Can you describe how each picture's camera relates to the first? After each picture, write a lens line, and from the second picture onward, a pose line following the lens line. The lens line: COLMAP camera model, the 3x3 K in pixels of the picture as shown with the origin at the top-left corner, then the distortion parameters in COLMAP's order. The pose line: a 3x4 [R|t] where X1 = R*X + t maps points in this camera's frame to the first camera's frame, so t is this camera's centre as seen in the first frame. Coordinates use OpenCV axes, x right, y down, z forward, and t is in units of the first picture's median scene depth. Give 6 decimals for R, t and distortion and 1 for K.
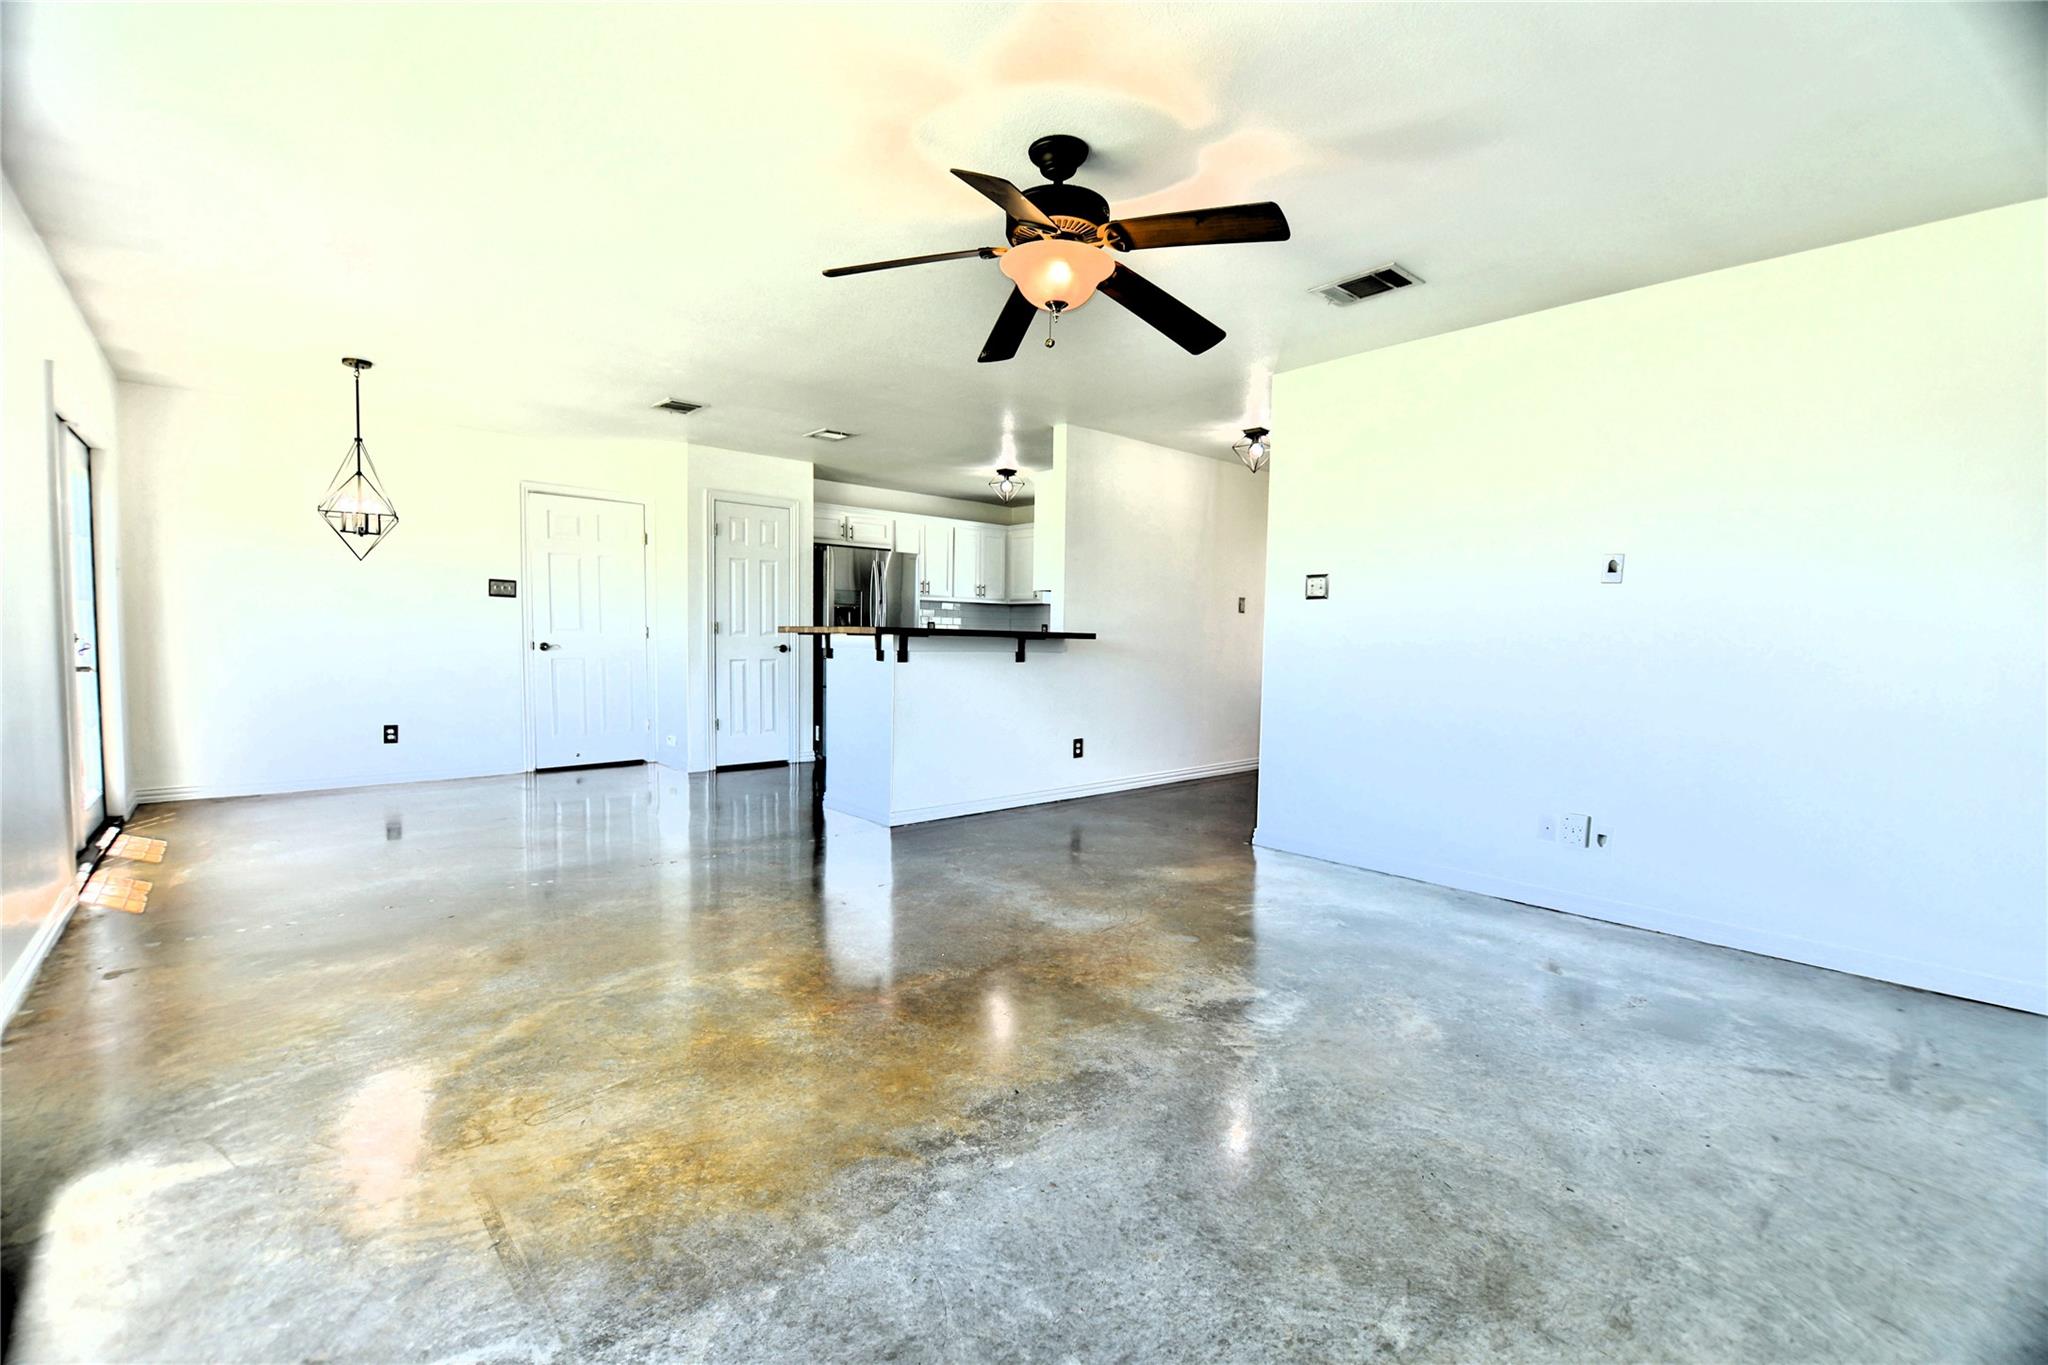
lens RADIAL K [[872.6, 0, 1025.1], [0, 872.6, 678.3], [0, 0, 1]] dist [-0.002737, -0.010568]
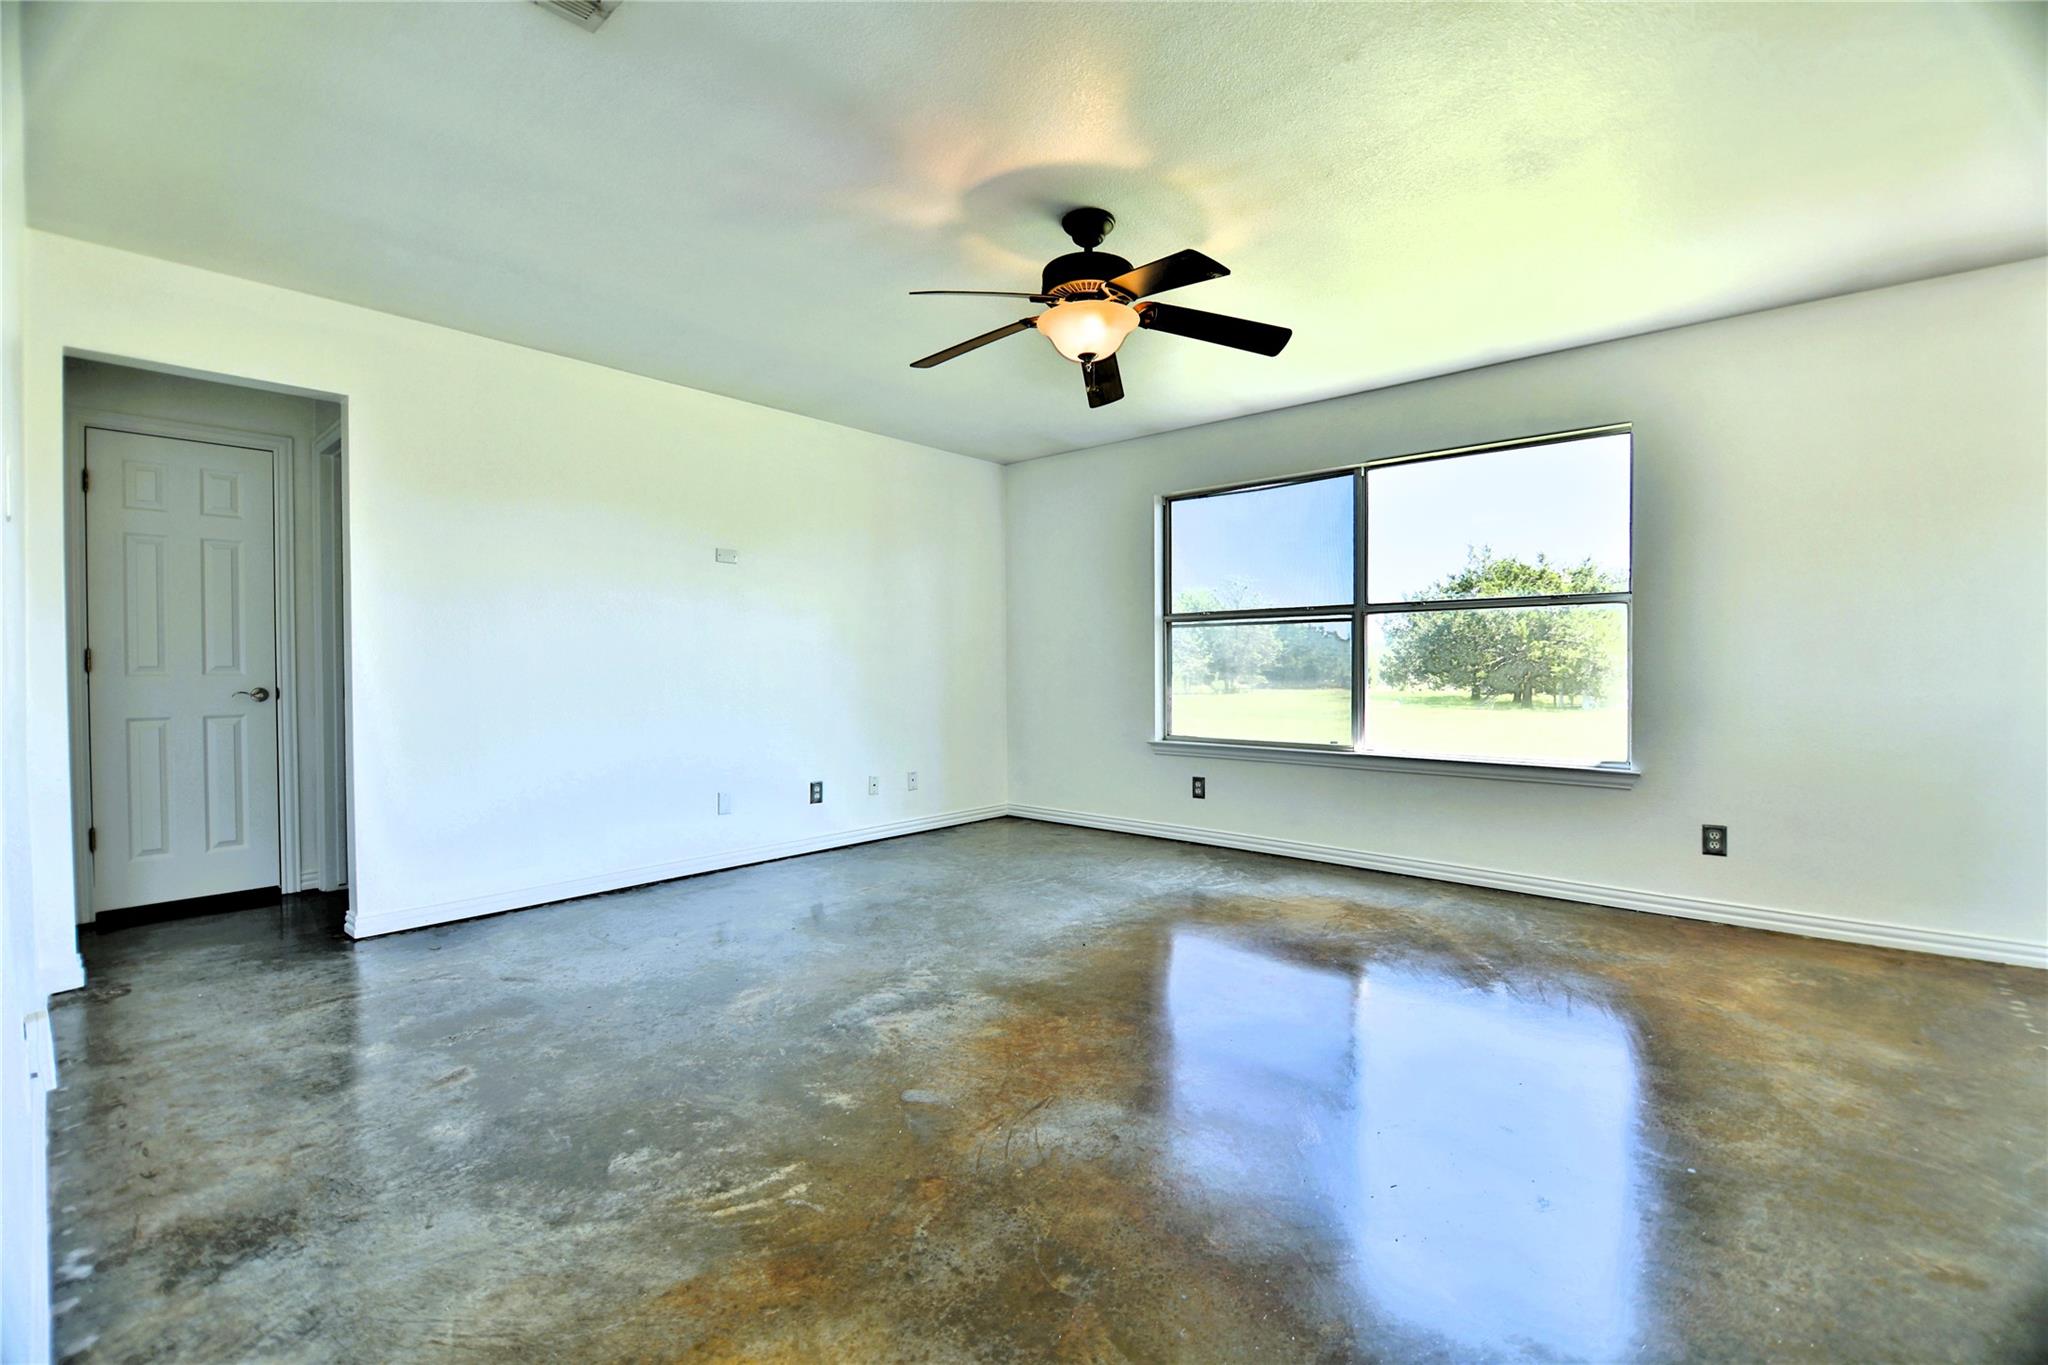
lens RADIAL K [[872.6, 0, 1025.1], [0, 872.6, 678.3], [0, 0, 1]] dist [-0.002737, -0.010568]
pose [[-0.993228, -0.012587, -0.115494, 0.259646], [-0.020355, 0.997590, 0.066328, -0.096480], [0.114381, 0.068230, -0.991091, 2.304497]]
